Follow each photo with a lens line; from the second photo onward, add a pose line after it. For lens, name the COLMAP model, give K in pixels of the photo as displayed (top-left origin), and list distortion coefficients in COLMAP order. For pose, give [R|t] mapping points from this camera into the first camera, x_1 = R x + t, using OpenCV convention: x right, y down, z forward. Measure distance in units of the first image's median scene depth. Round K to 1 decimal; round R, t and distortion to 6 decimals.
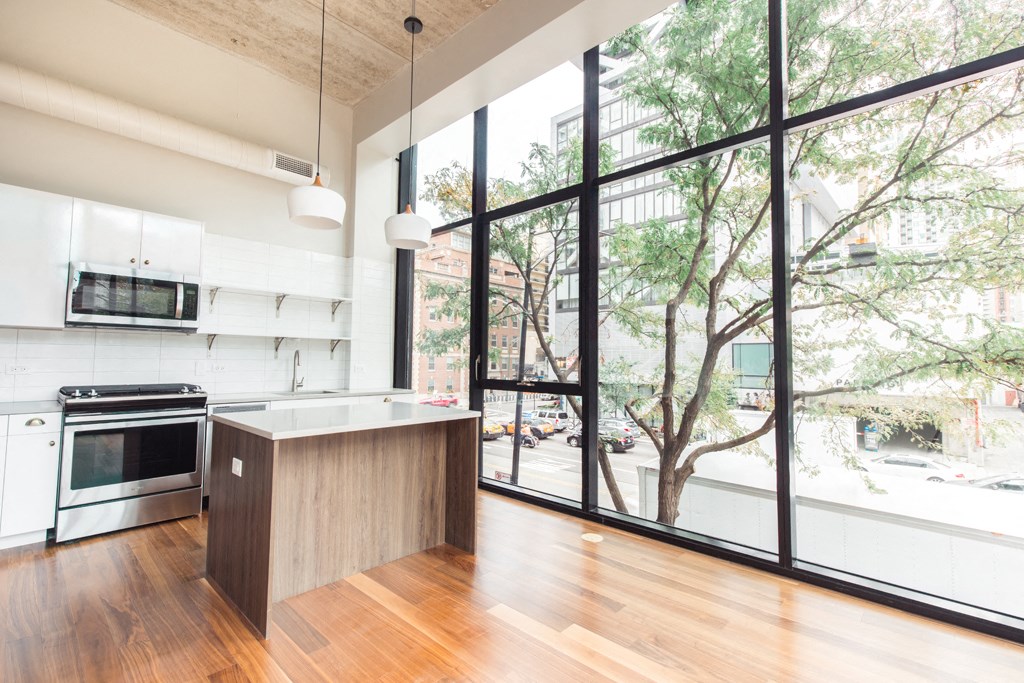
lens RADIAL K [[459.1, 0, 516.1], [0, 459.1, 335.0], [0, 0, 1]] dist [0.000905, -0.000034]
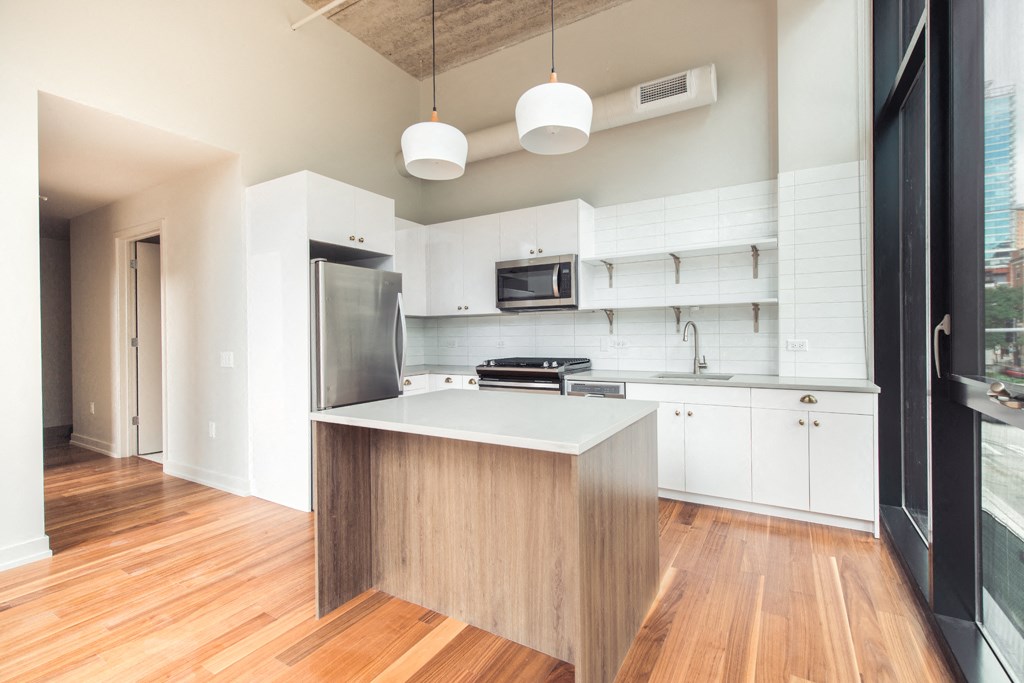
lens RADIAL K [[459.1, 0, 516.1], [0, 459.1, 335.0], [0, 0, 1]] dist [0.000905, -0.000034]
pose [[0.211070, -0.010232, -0.977417, 0.363263], [0.070268, 0.997517, 0.004732, 0.050119], [0.974942, -0.069680, 0.211265, 0.855059]]
